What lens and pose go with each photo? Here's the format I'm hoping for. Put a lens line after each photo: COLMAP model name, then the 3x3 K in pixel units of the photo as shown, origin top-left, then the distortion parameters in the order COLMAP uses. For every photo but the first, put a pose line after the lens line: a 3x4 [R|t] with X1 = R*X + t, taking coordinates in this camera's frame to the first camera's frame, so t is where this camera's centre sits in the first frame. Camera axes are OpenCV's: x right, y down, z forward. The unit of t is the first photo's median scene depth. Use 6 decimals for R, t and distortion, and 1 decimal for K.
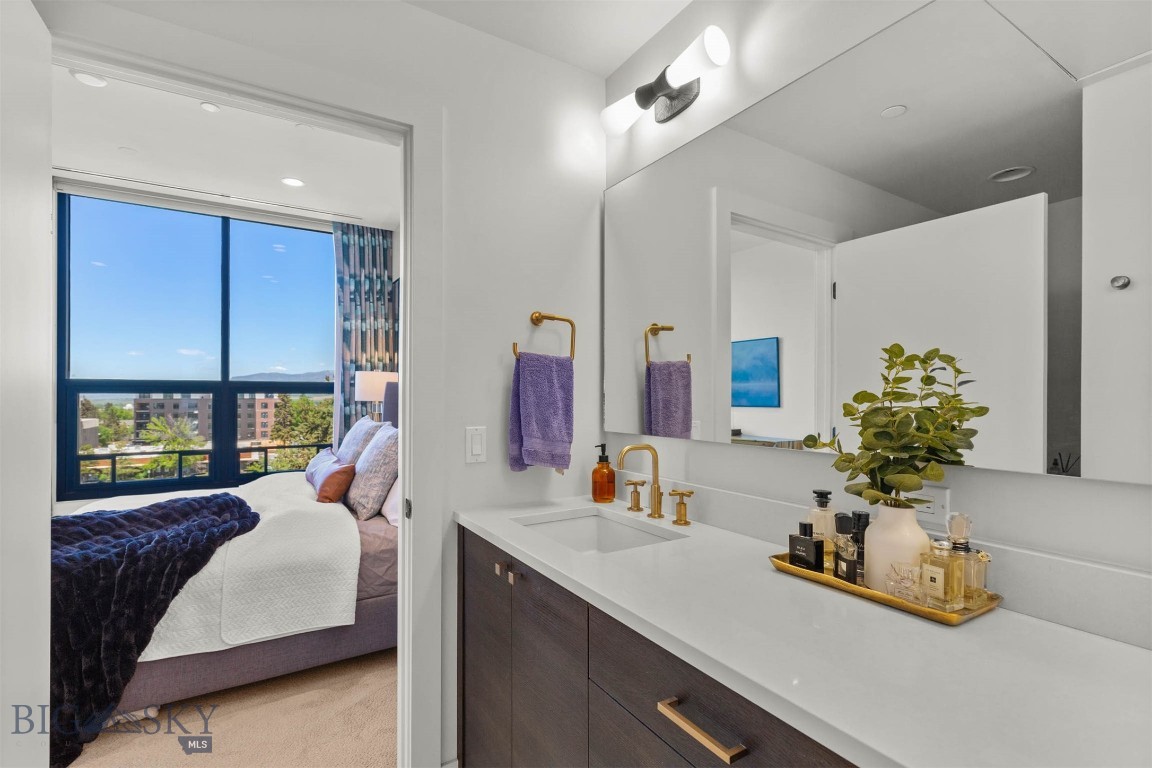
lens RADIAL K [[519.2, 0, 576.7], [0, 519.2, 393.6], [0, 0, 1]] dist [0.005892, -0.000468]
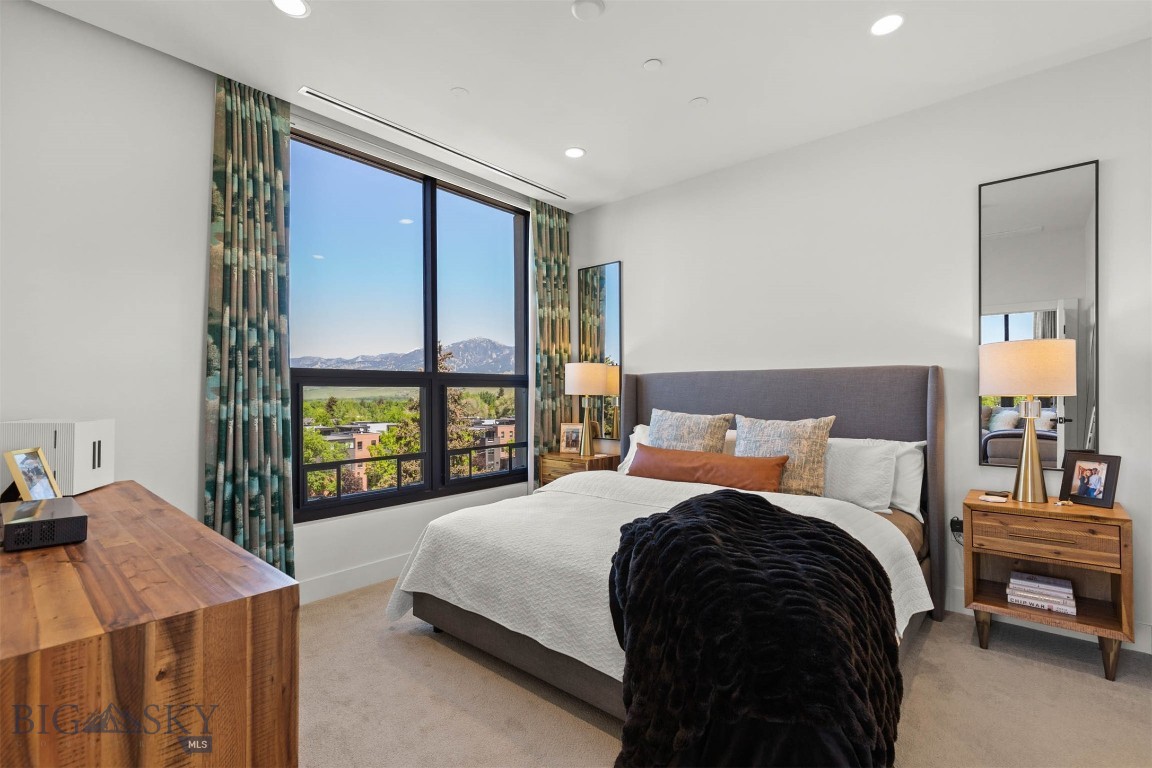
lens RADIAL K [[519.2, 0, 585.2], [0, 519.2, 388.3], [0, 0, 1]] dist [0.005892, -0.000468]
pose [[0.951725, -0.001020, 0.306950, -0.643769], [0.002429, 0.999988, -0.004208, 0.005648], [-0.306942, 0.004751, 0.951716, 0.105457]]
